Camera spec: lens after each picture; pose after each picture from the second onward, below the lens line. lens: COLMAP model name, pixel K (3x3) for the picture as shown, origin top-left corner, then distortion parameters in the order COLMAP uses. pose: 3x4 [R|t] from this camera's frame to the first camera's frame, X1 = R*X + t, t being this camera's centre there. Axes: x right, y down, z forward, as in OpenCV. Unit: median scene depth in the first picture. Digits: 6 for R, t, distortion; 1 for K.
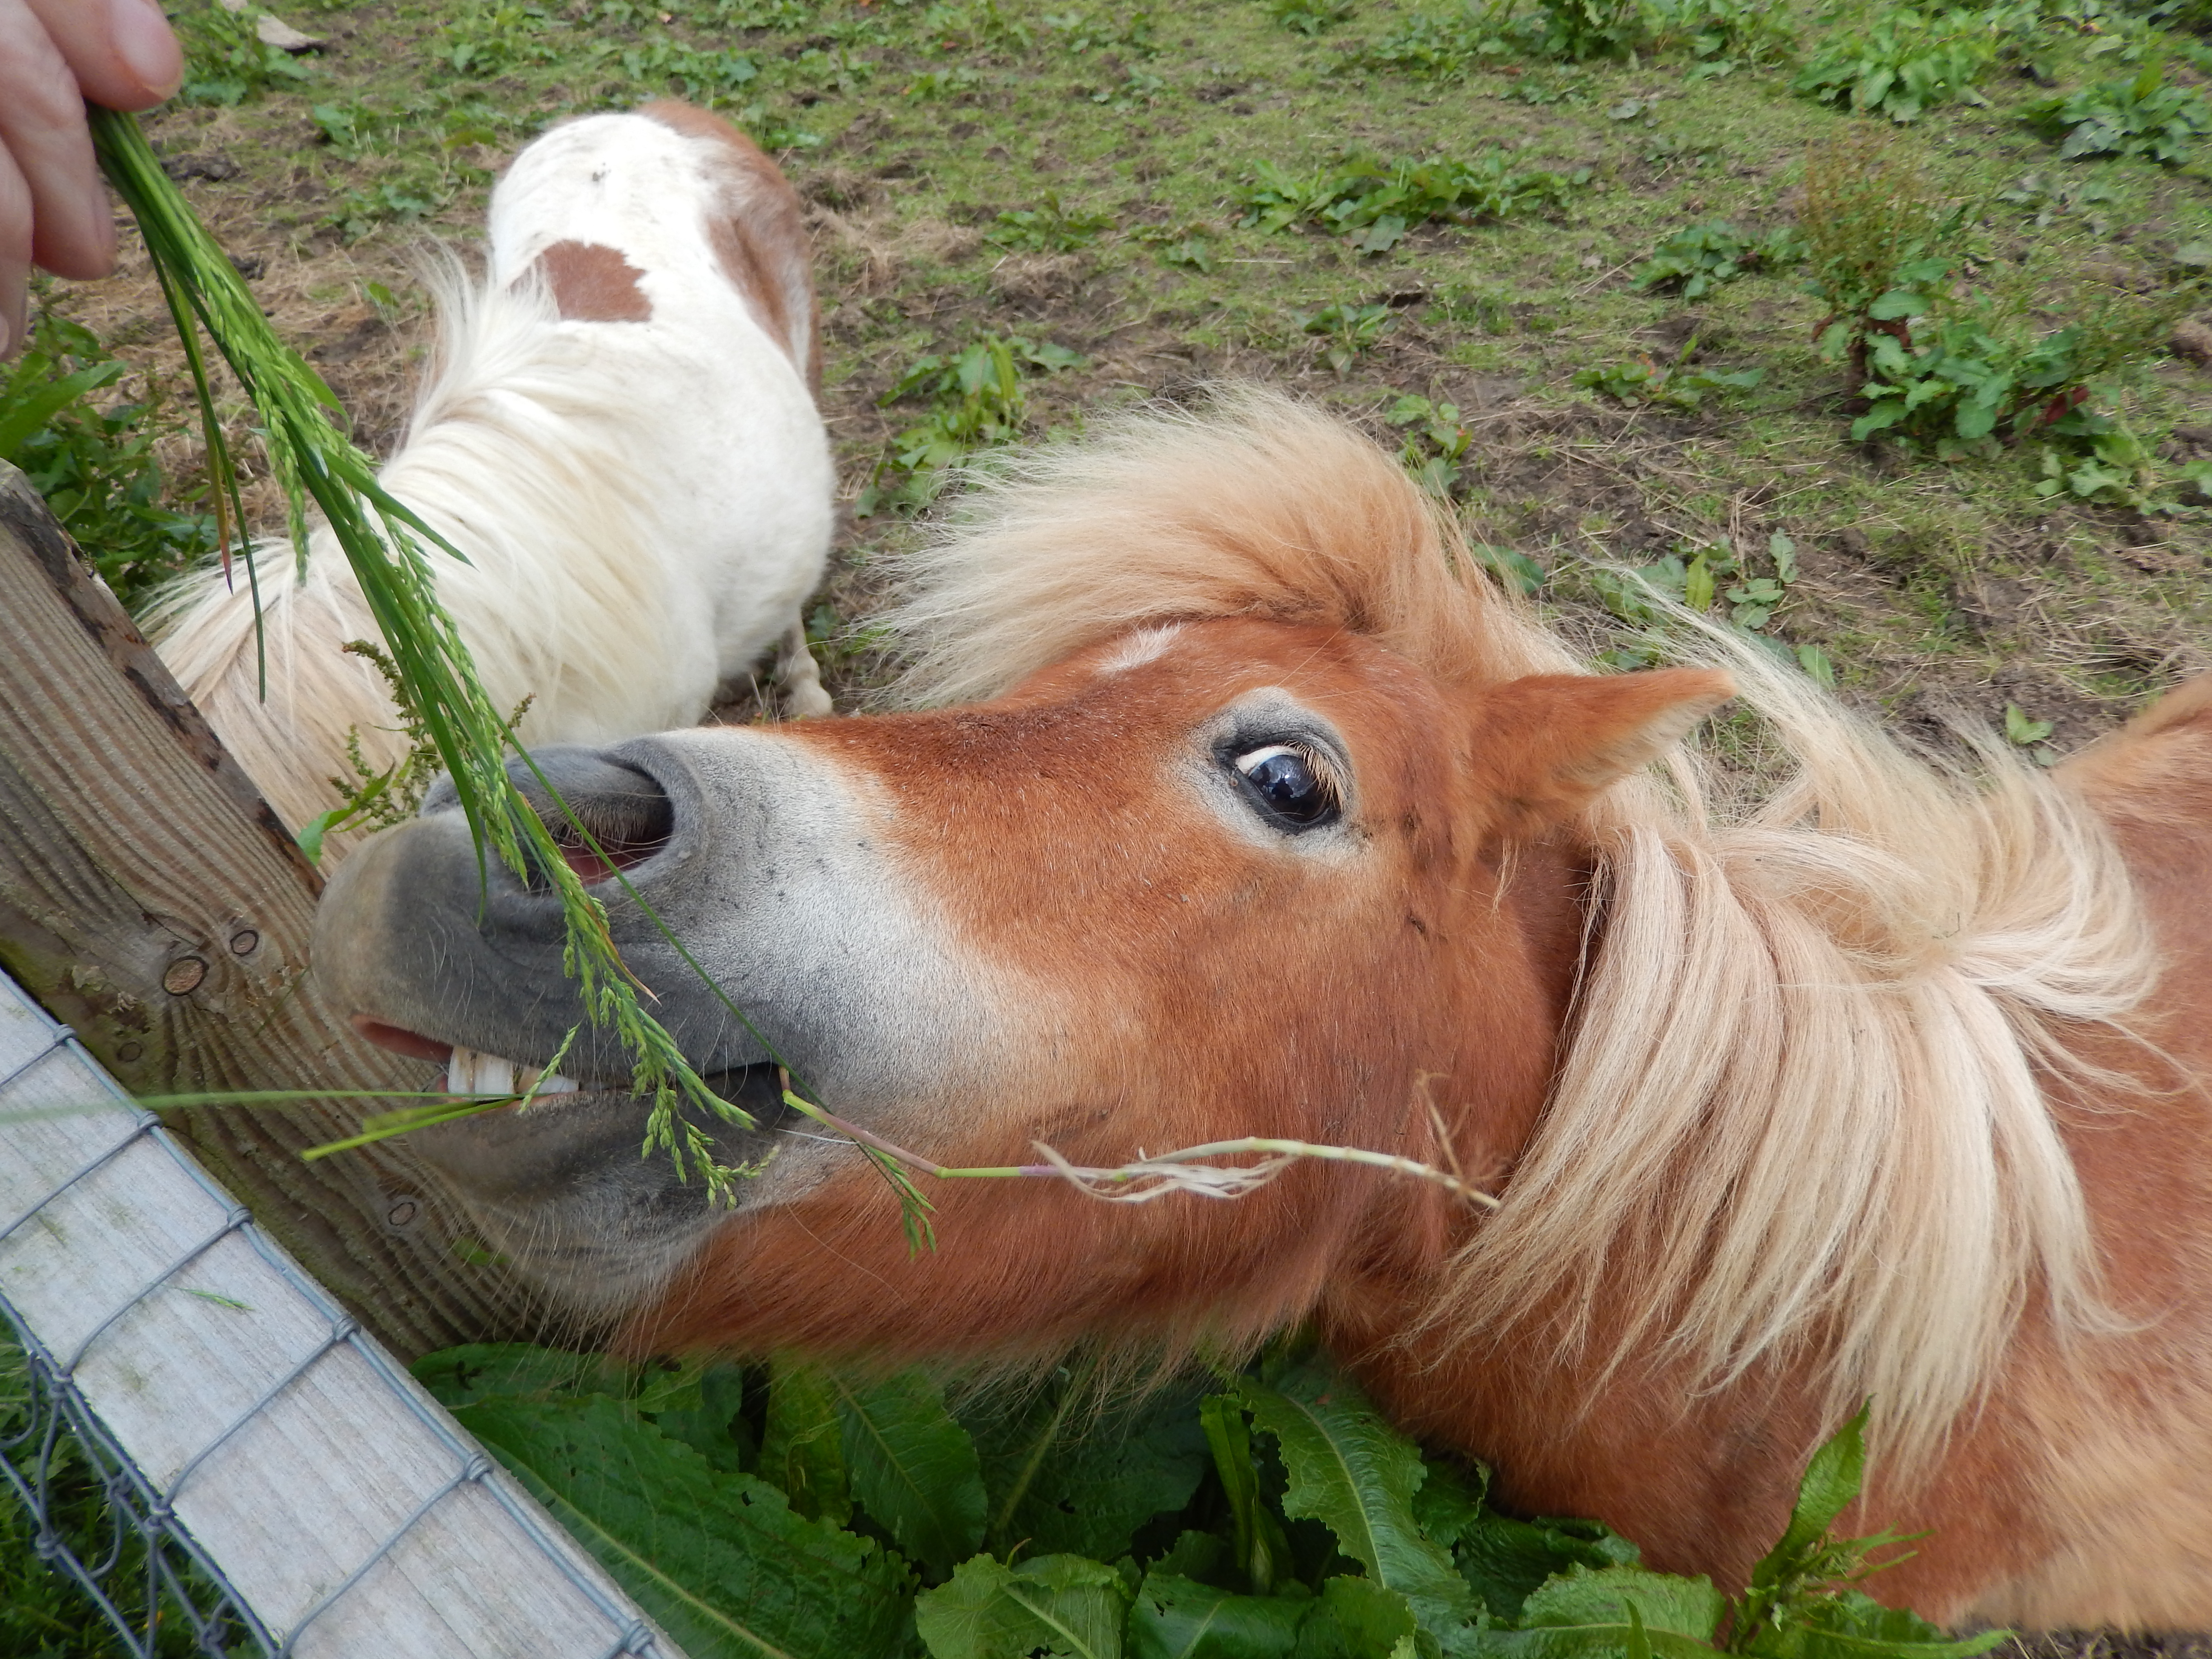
lens RADIAL K [[1596.7, 0, 1110.3], [0, 1596.7, 878.6], [0, 0, 1]] dist [-0.037333, 0.012103]
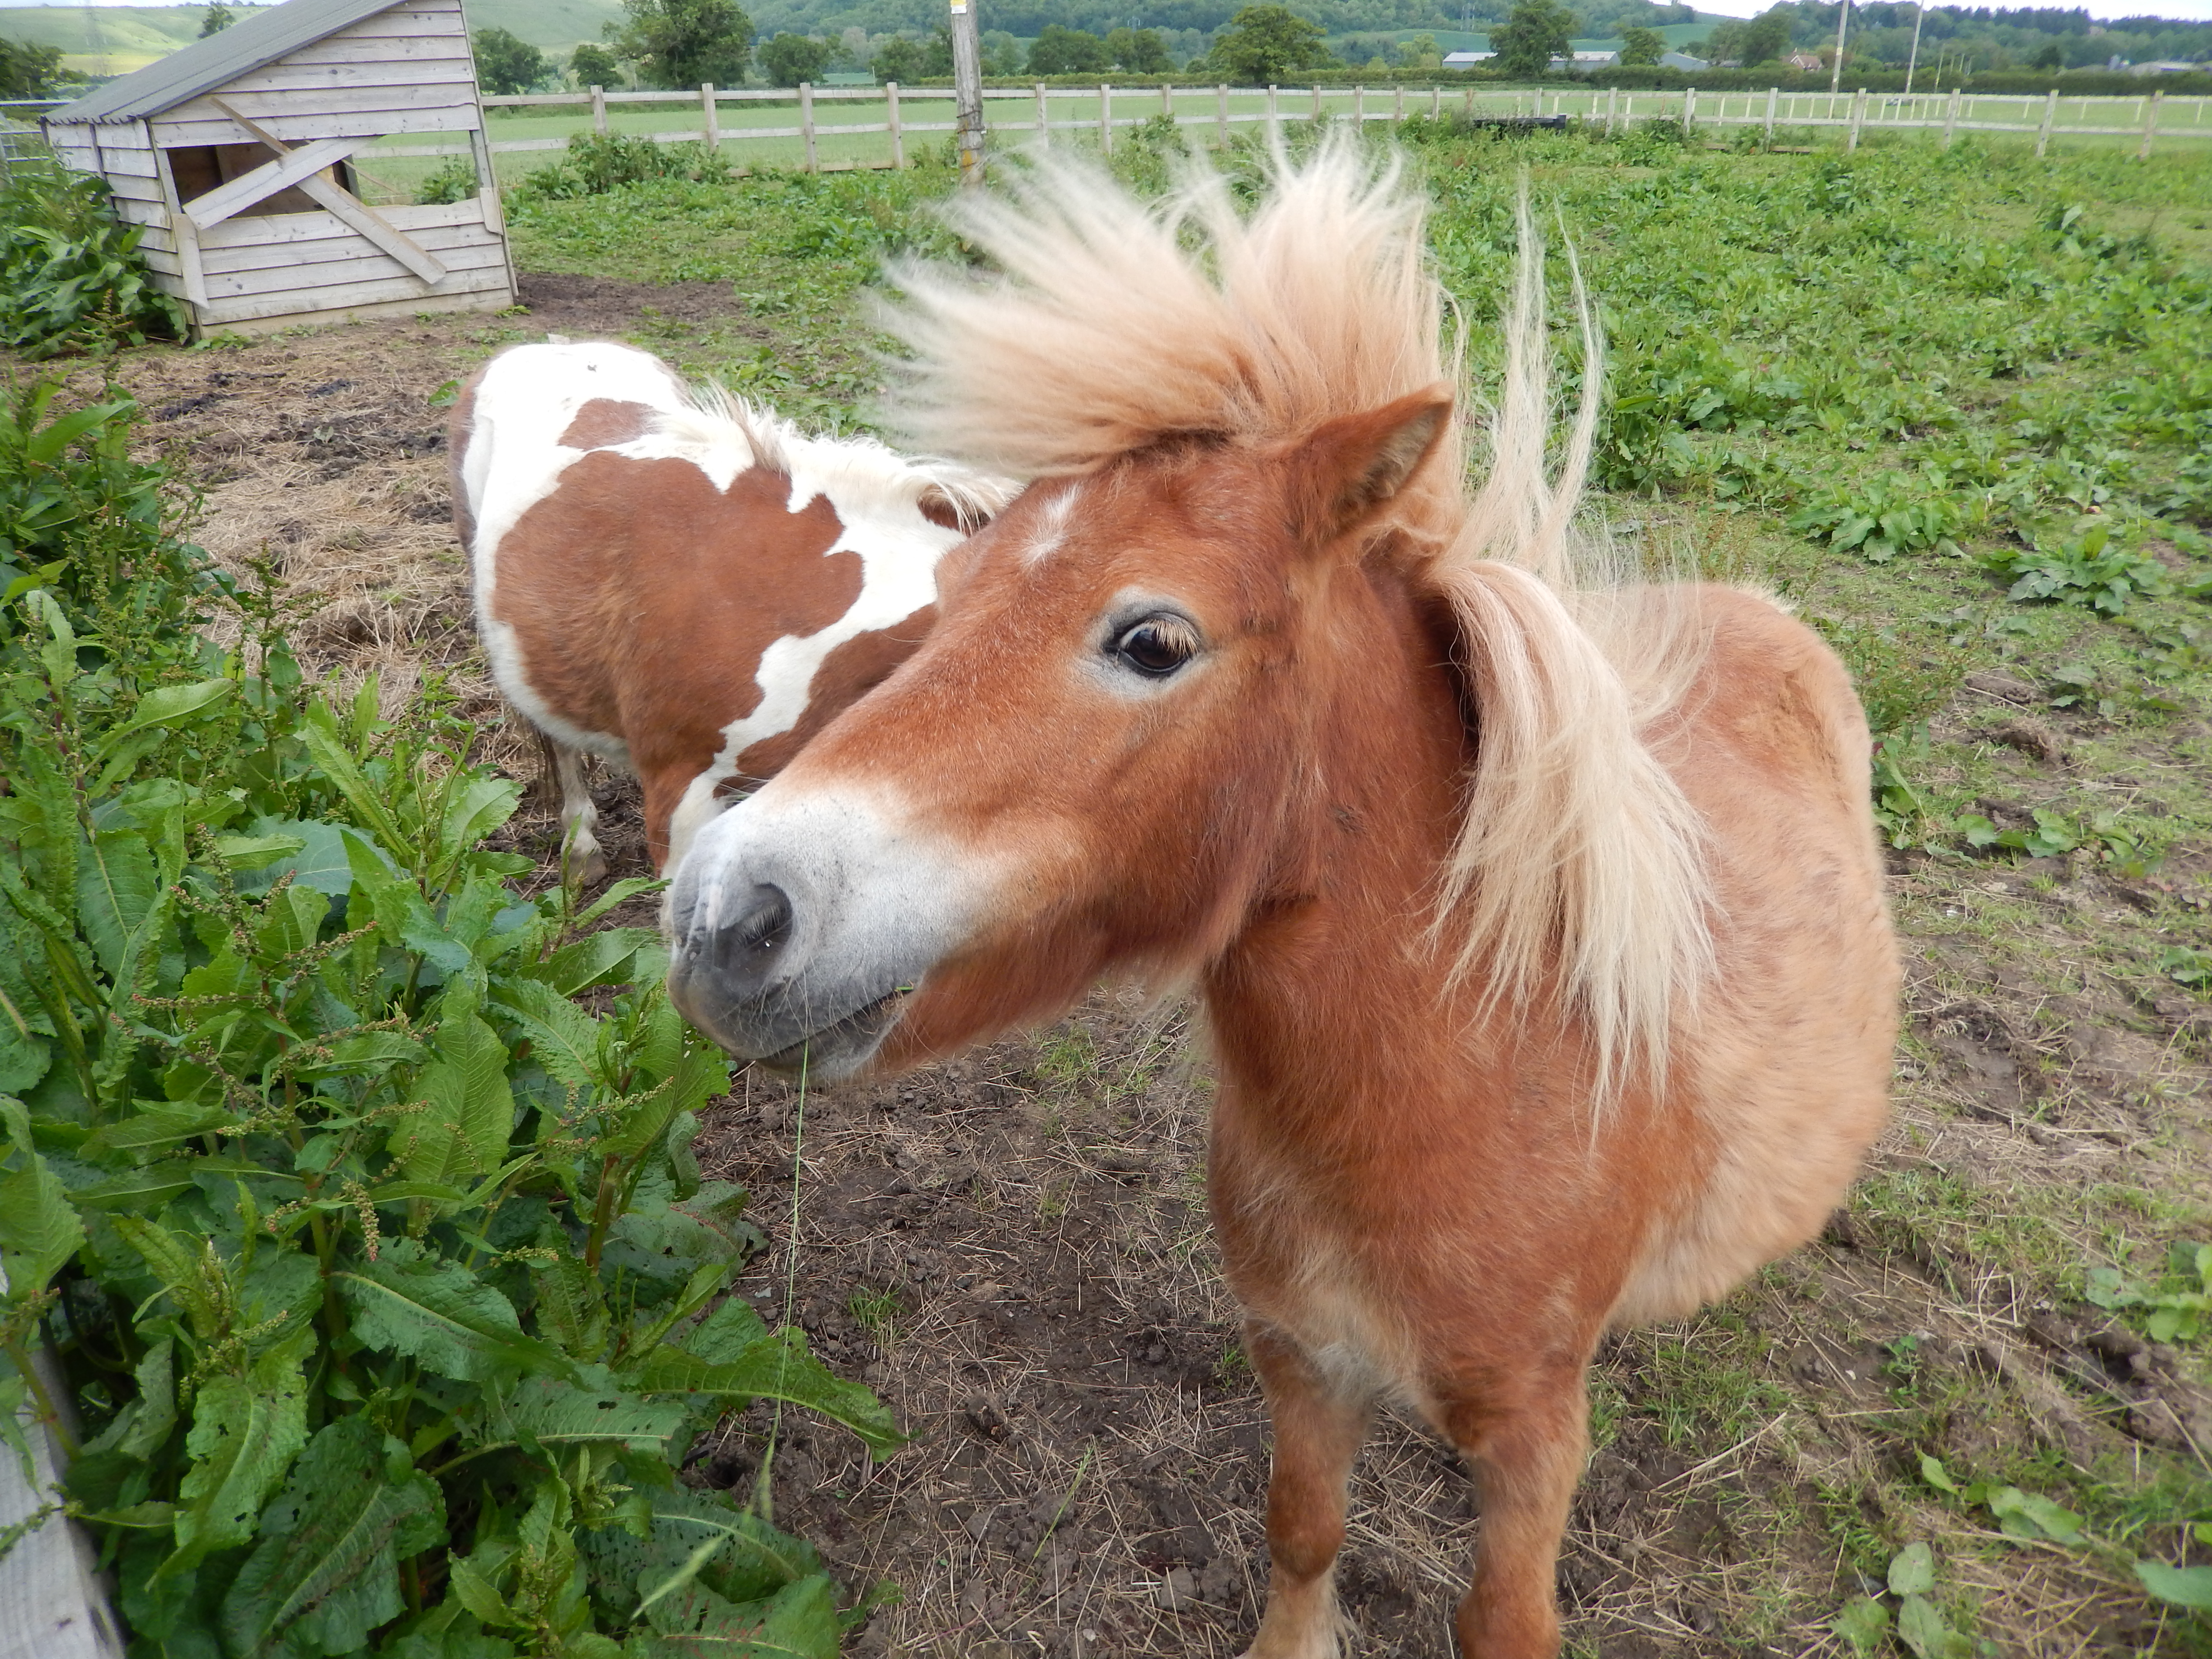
lens RADIAL K [[1632.9, 0, 1107.0], [0, 1632.9, 822.9], [0, 0, 1]] dist [-0.017060, -0.001950]
pose [[0.977110, 0.144239, -0.156367, 0.187996], [-0.182719, 0.945467, -0.269641, 0.098135], [0.108947, 0.292041, 0.950180, -0.084864]]
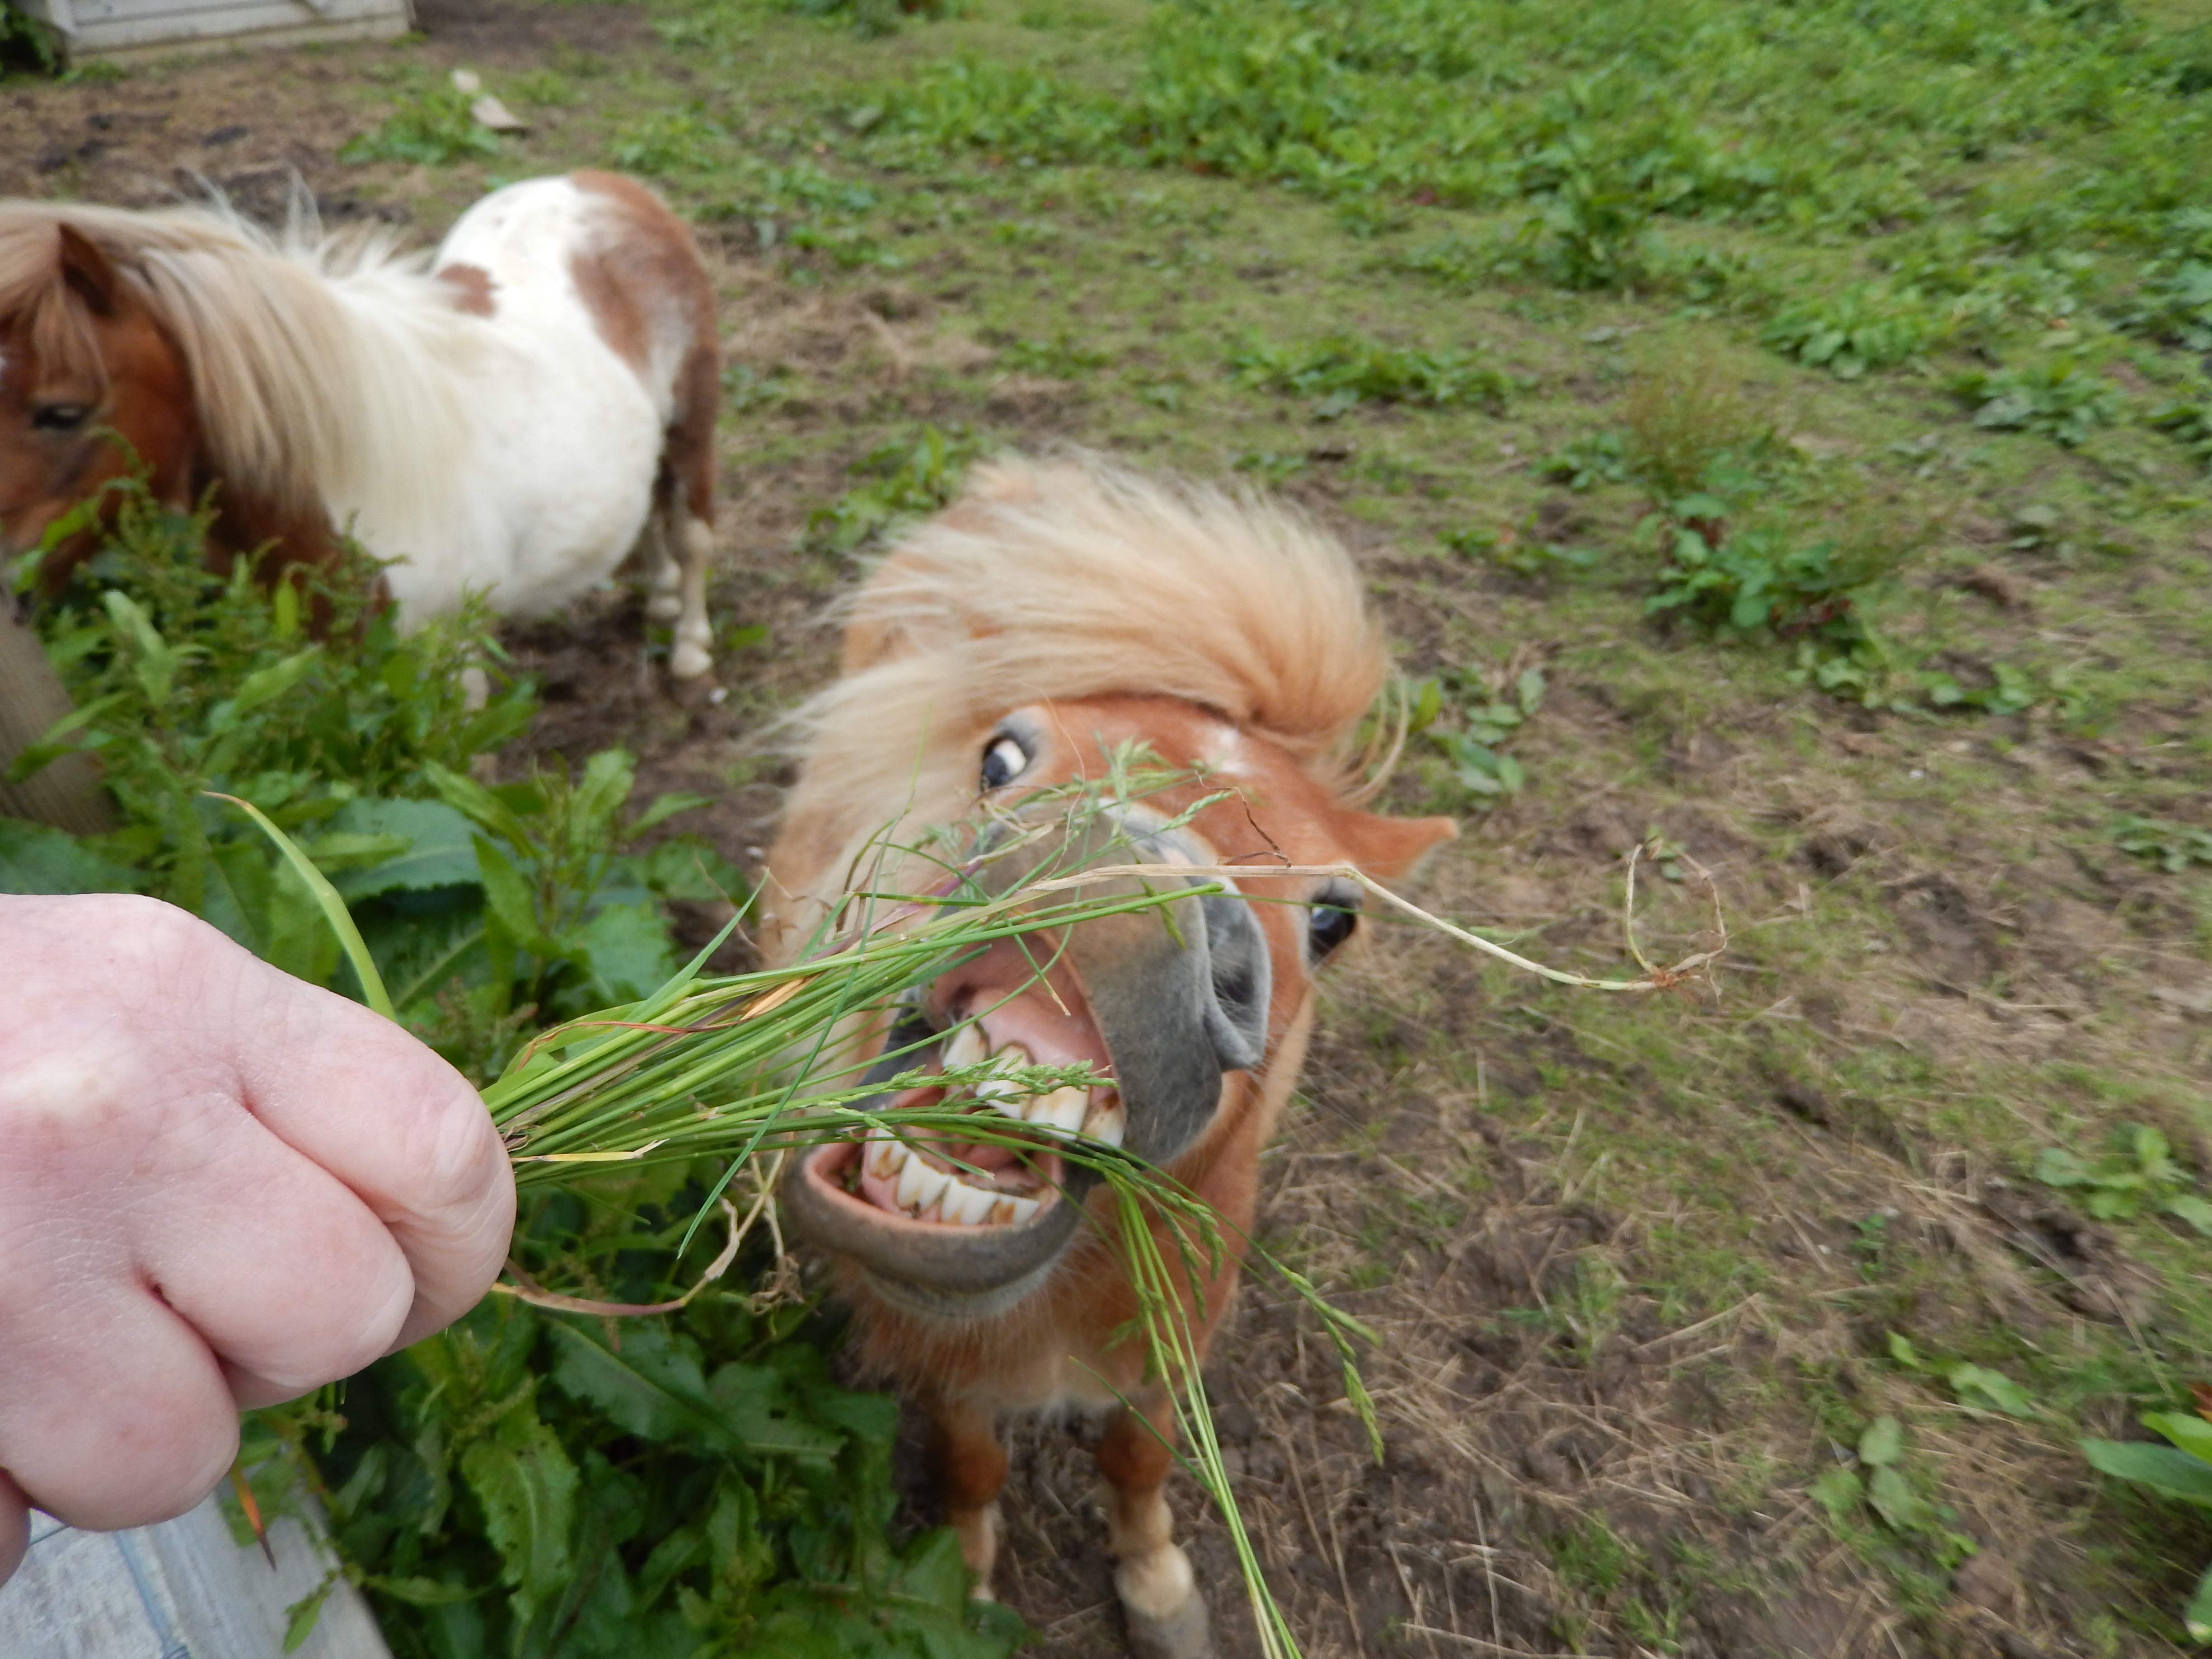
lens RADIAL K [[1631.2, 0, 1106.0], [0, 1631.2, 829.5], [0, 0, 1]] dist [-0.024879, 0.008638]
pose [[0.982379, 0.167613, -0.082690, 0.147681], [-0.177118, 0.976150, -0.125538, 0.060796], [0.059676, 0.137972, 0.988637, -0.106758]]
